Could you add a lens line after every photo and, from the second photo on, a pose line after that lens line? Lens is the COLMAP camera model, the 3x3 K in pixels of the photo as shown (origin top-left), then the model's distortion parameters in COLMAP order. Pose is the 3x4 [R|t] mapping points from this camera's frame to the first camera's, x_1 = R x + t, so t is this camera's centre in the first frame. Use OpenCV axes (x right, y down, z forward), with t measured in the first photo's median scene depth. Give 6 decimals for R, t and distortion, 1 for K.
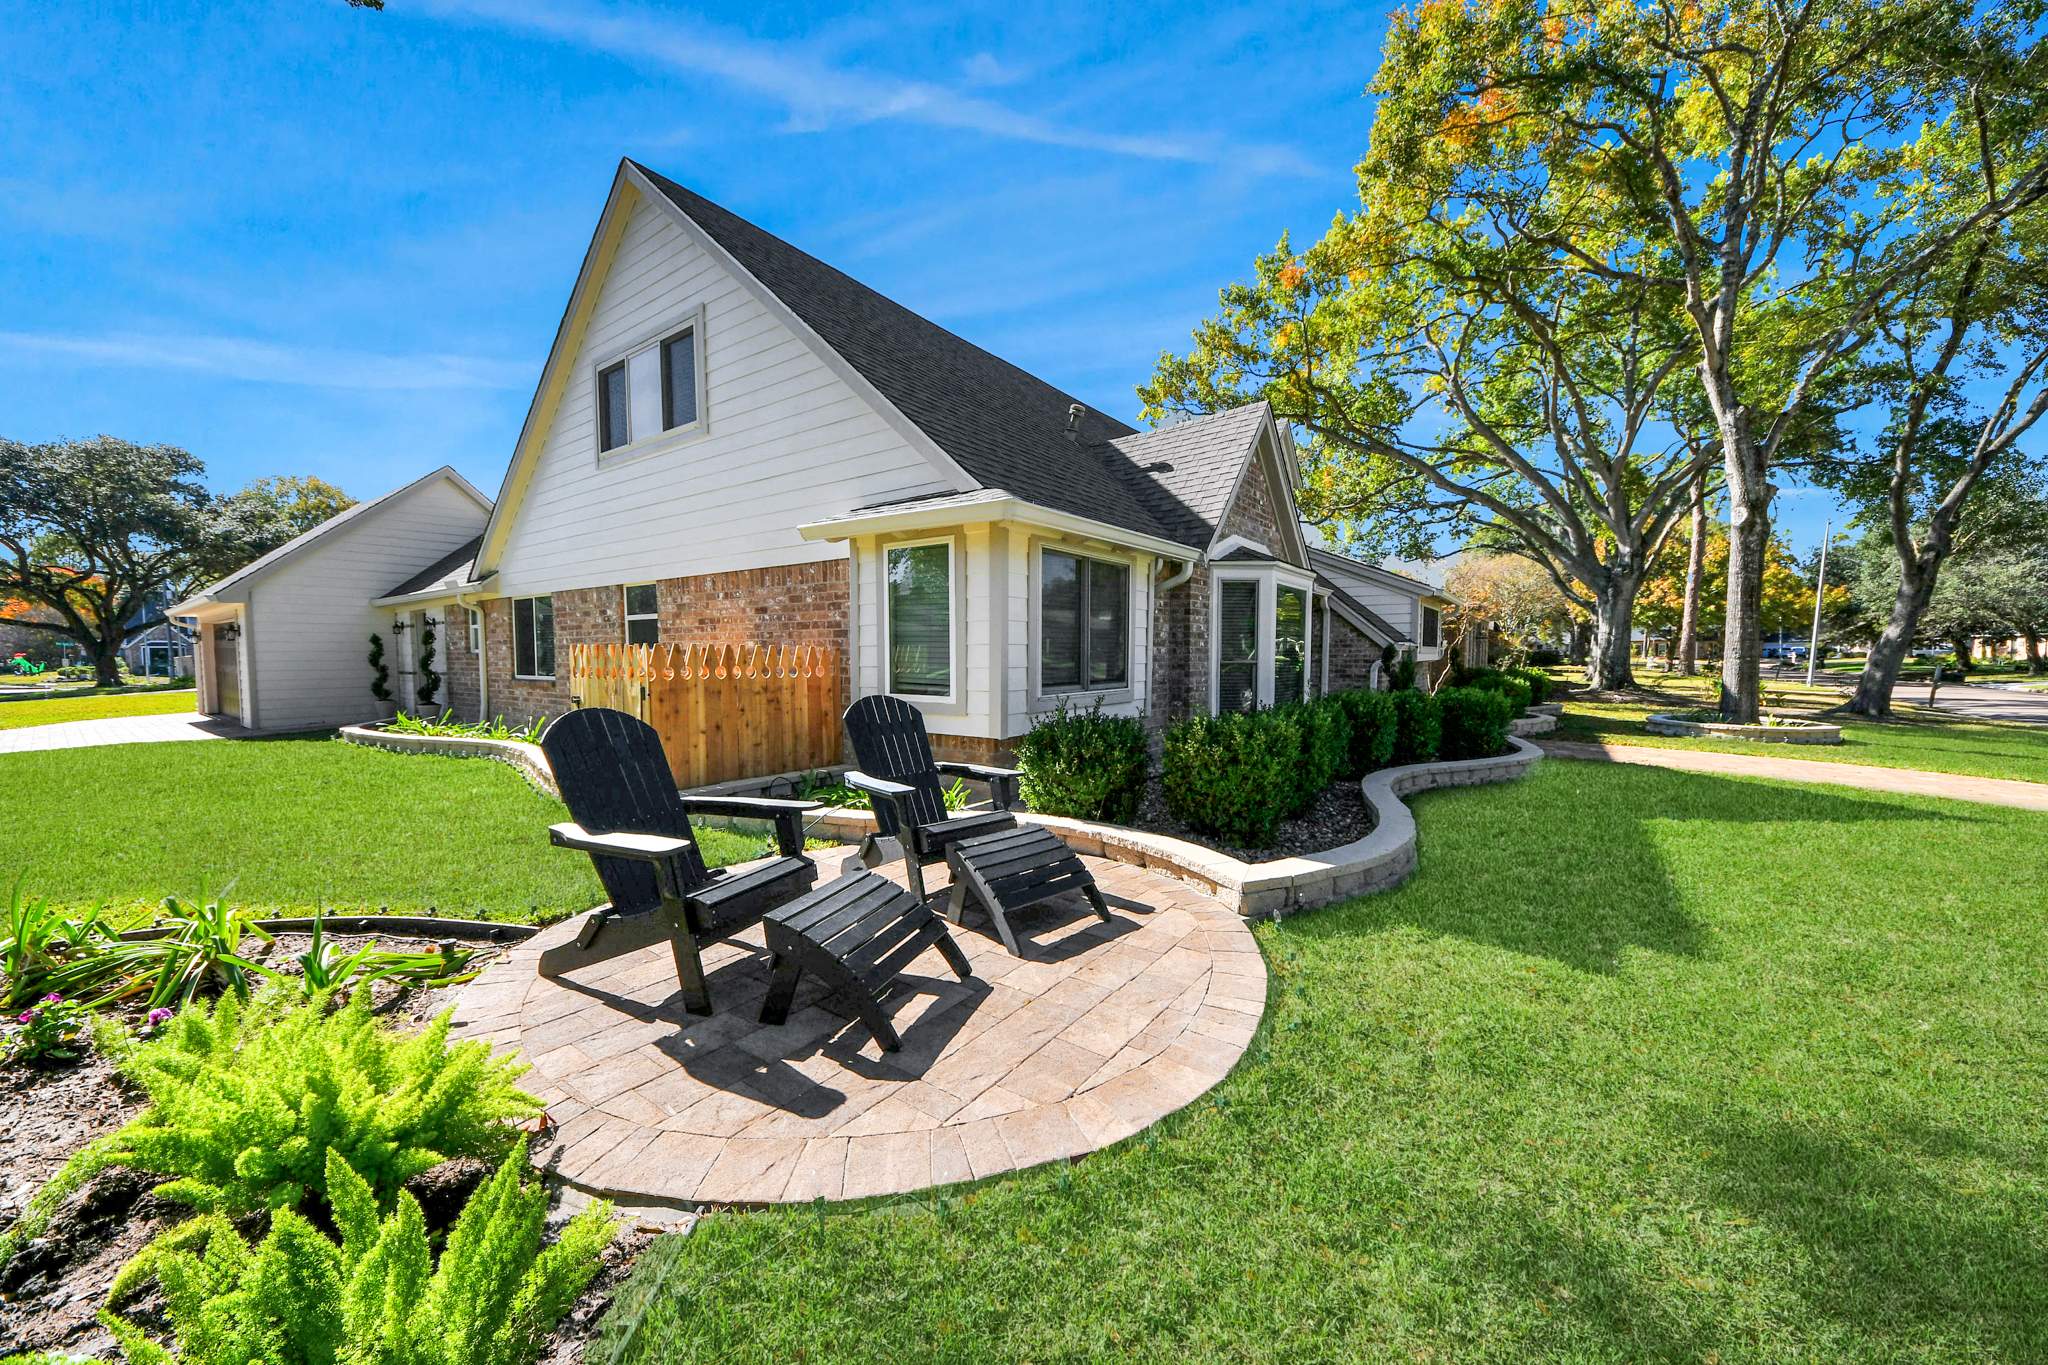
lens RADIAL K [[723.3, 0, 1036.2], [0, 723.3, 693.5], [0, 0, 1]] dist [0.020872, -0.016809]
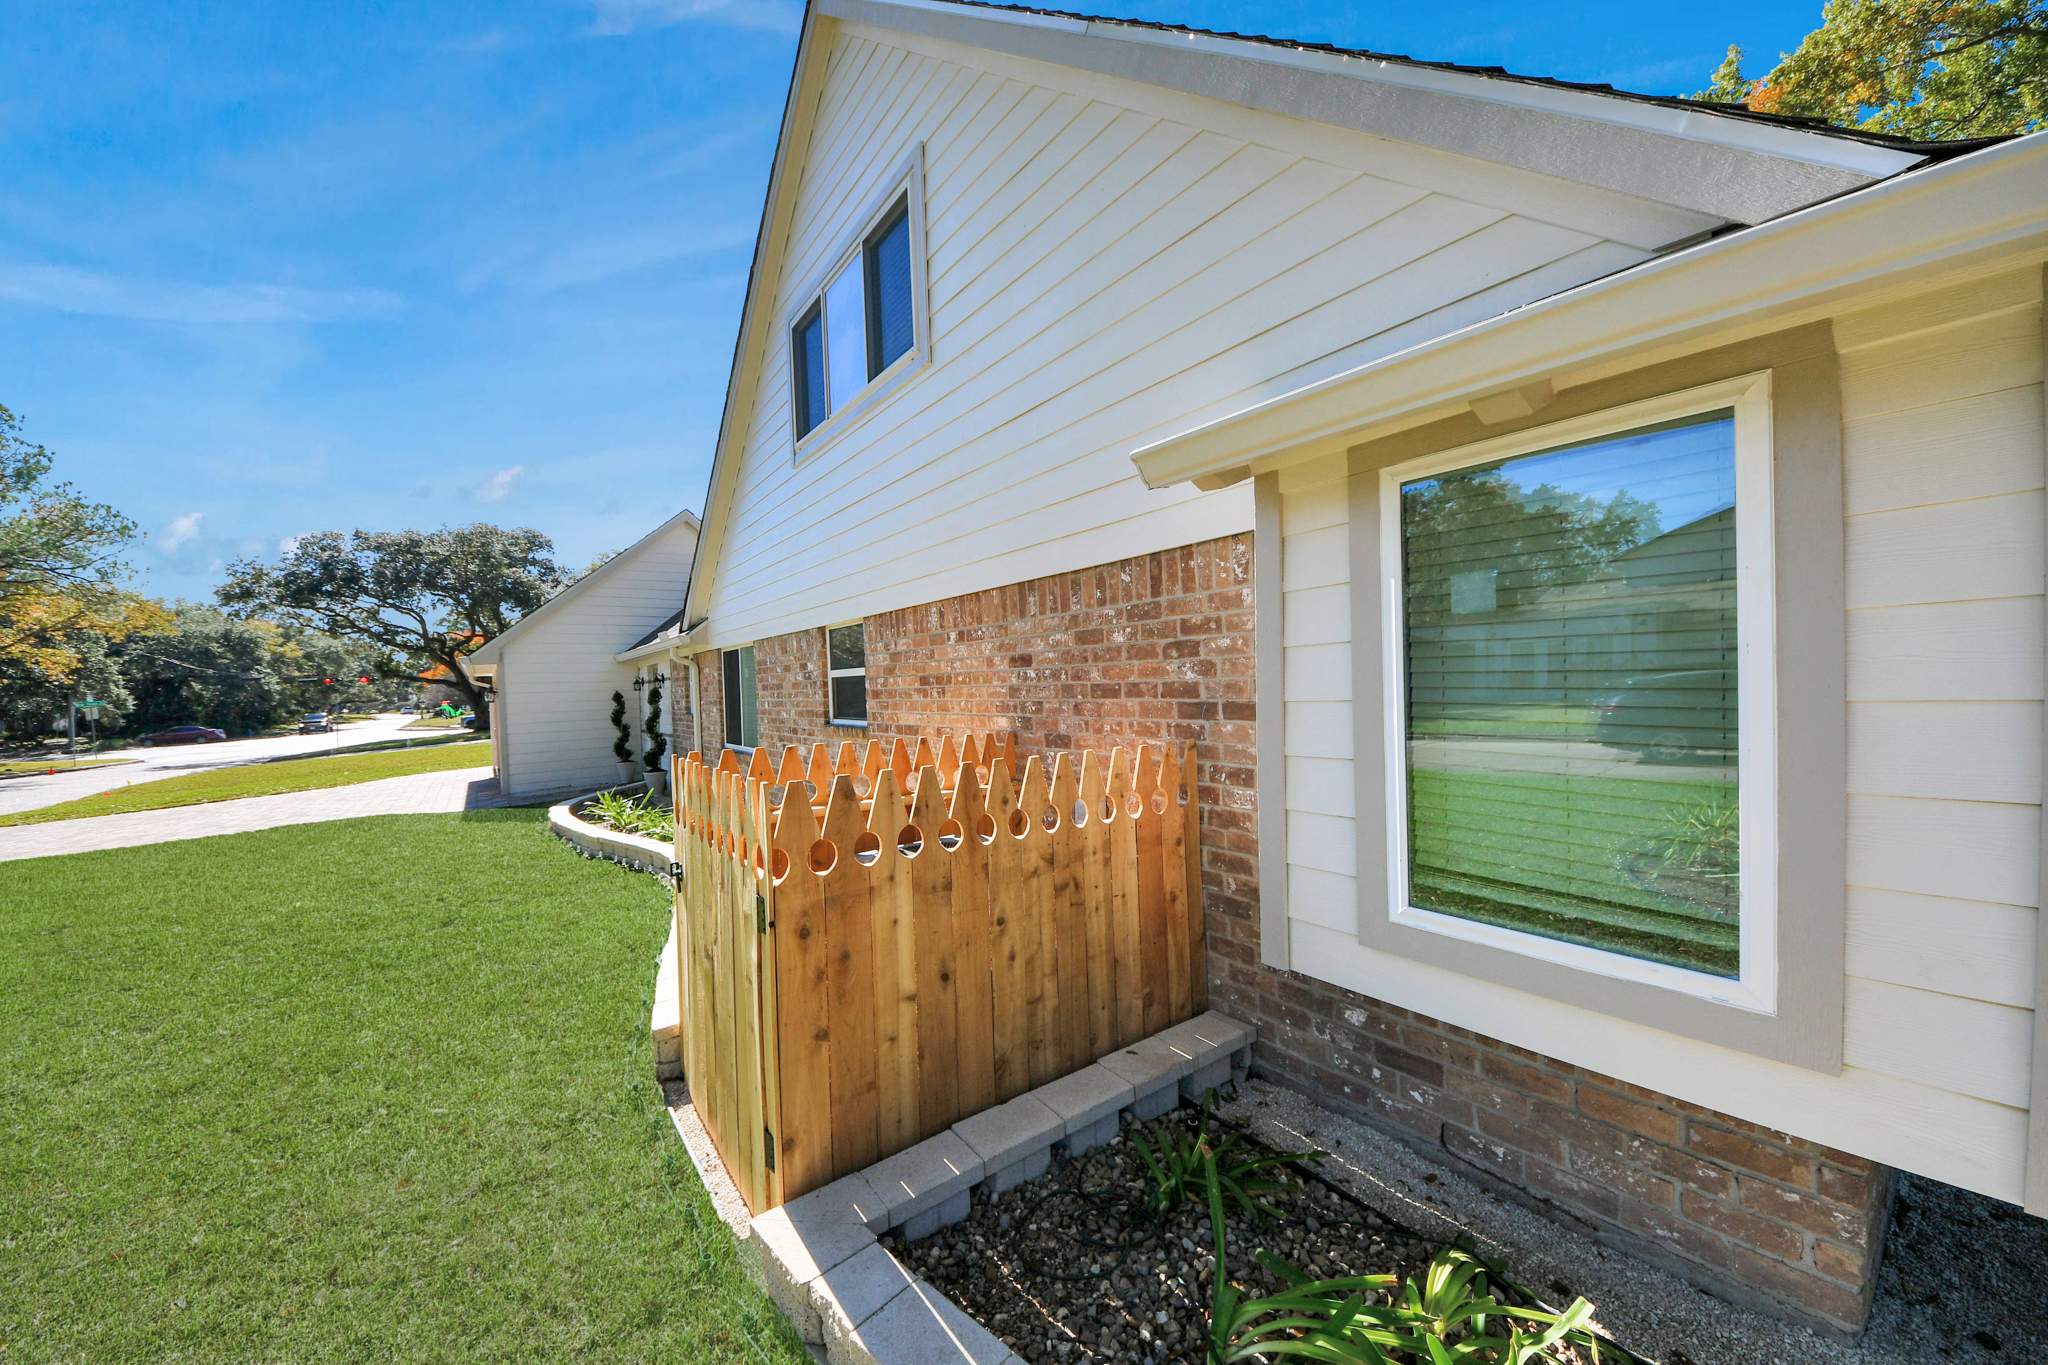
lens RADIAL K [[723.3, 0, 1036.2], [0, 723.3, 693.5], [0, 0, 1]] dist [0.020872, -0.016809]
pose [[0.954810, -0.023895, -0.296254, -0.172226], [0.013925, 0.999265, -0.035720, -0.058381], [0.296890, 0.029980, 0.954441, 0.403324]]
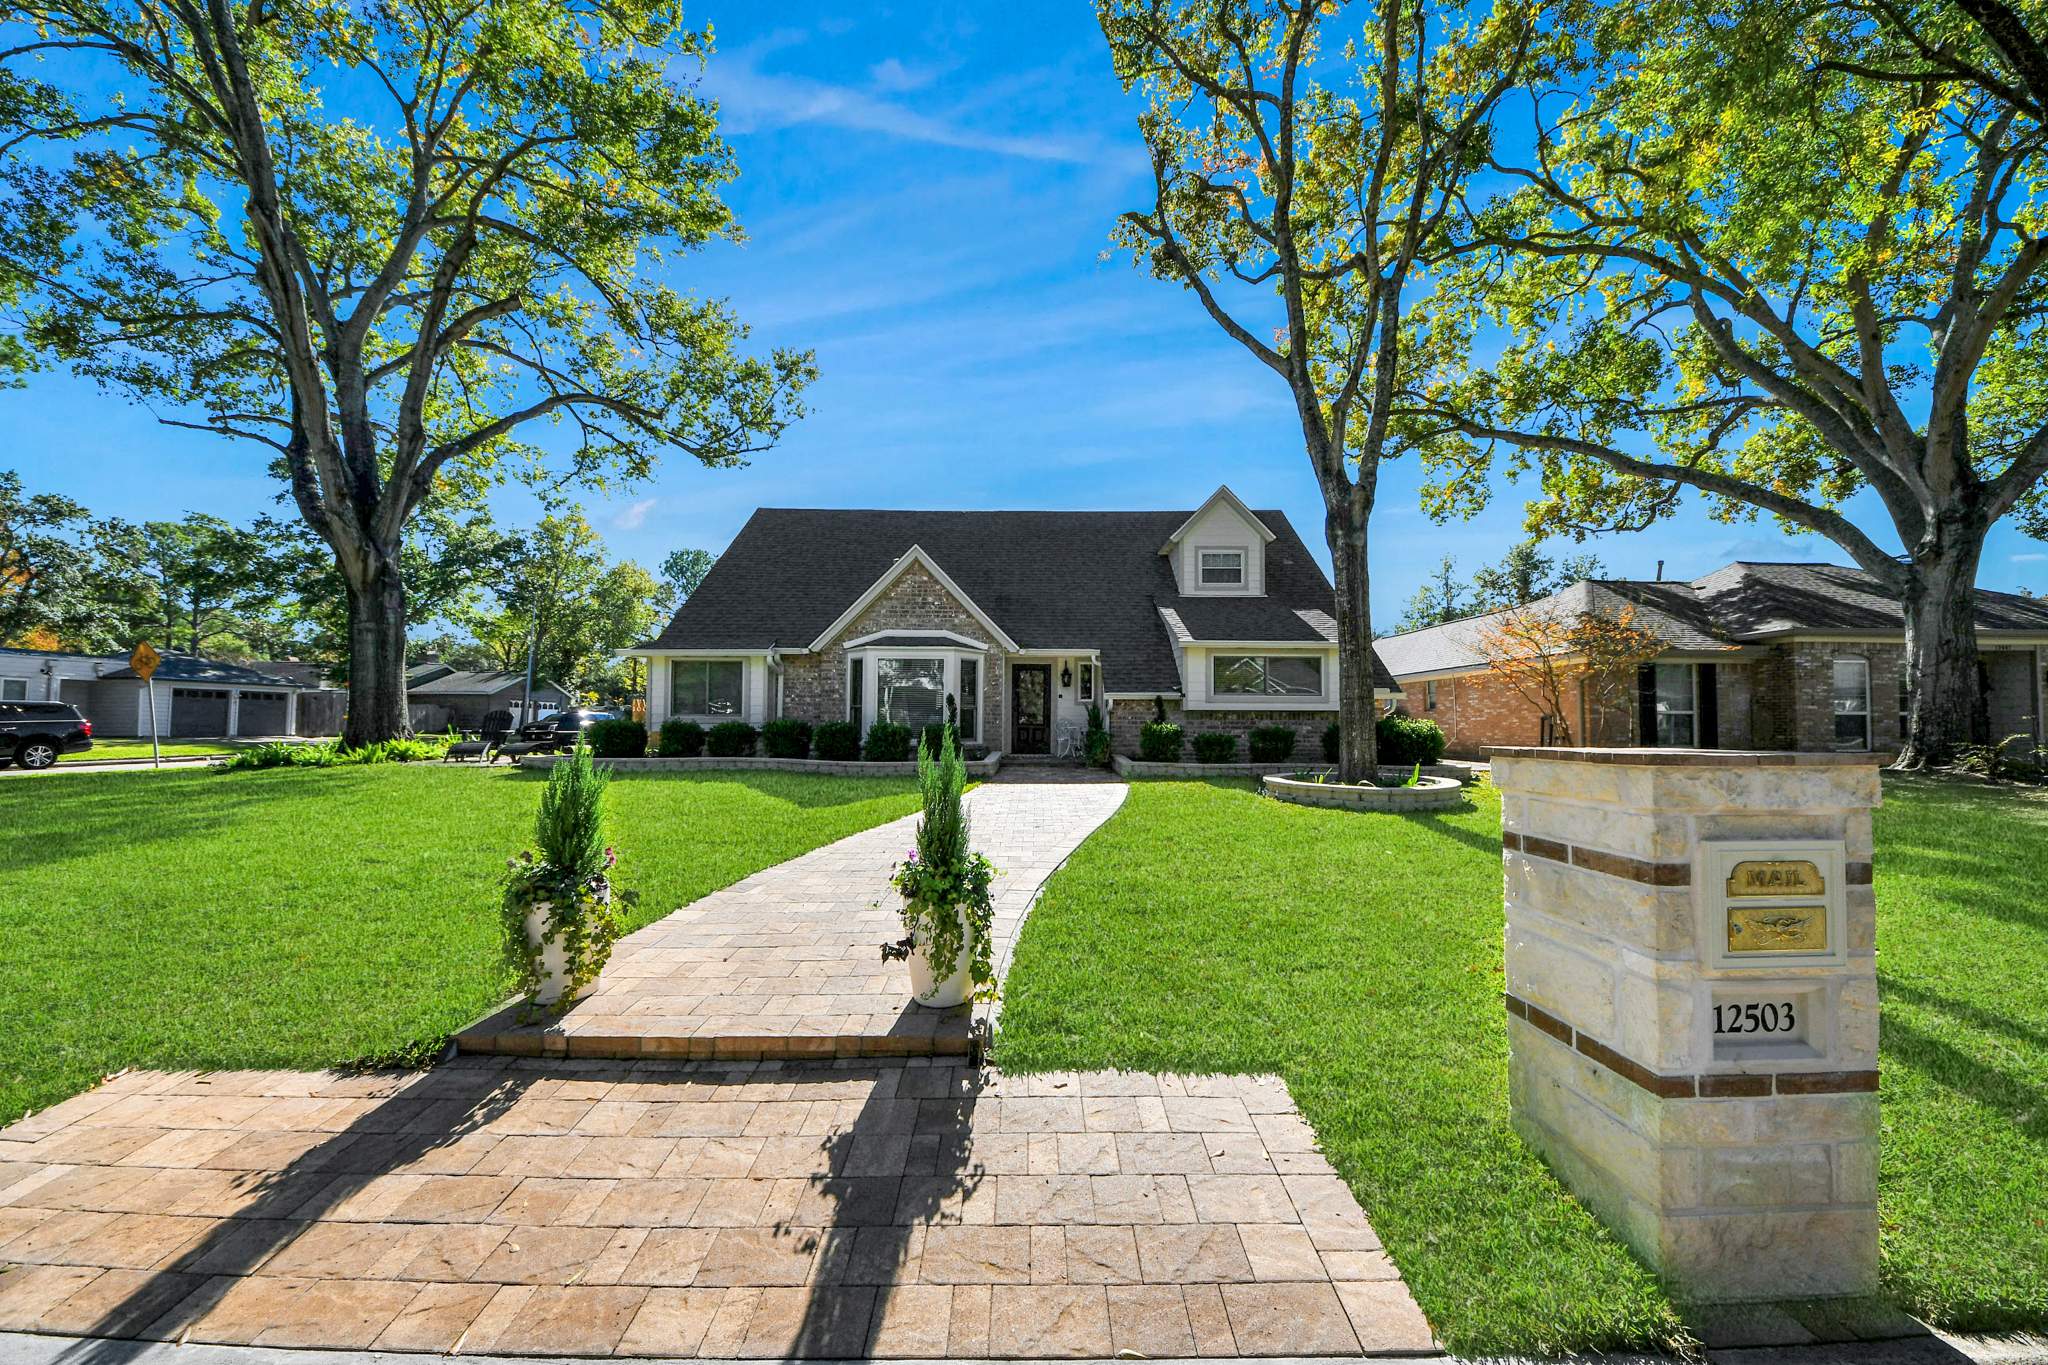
lens RADIAL K [[723.3, 0, 1036.2], [0, 723.3, 693.5], [0, 0, 1]] dist [0.020872, -0.016809]
pose [[0.590830, -0.024066, -0.806437, 1.827482], [-0.050135, 0.996528, -0.066470, 0.016912], [0.805237, 0.079703, 0.587572, 0.327838]]
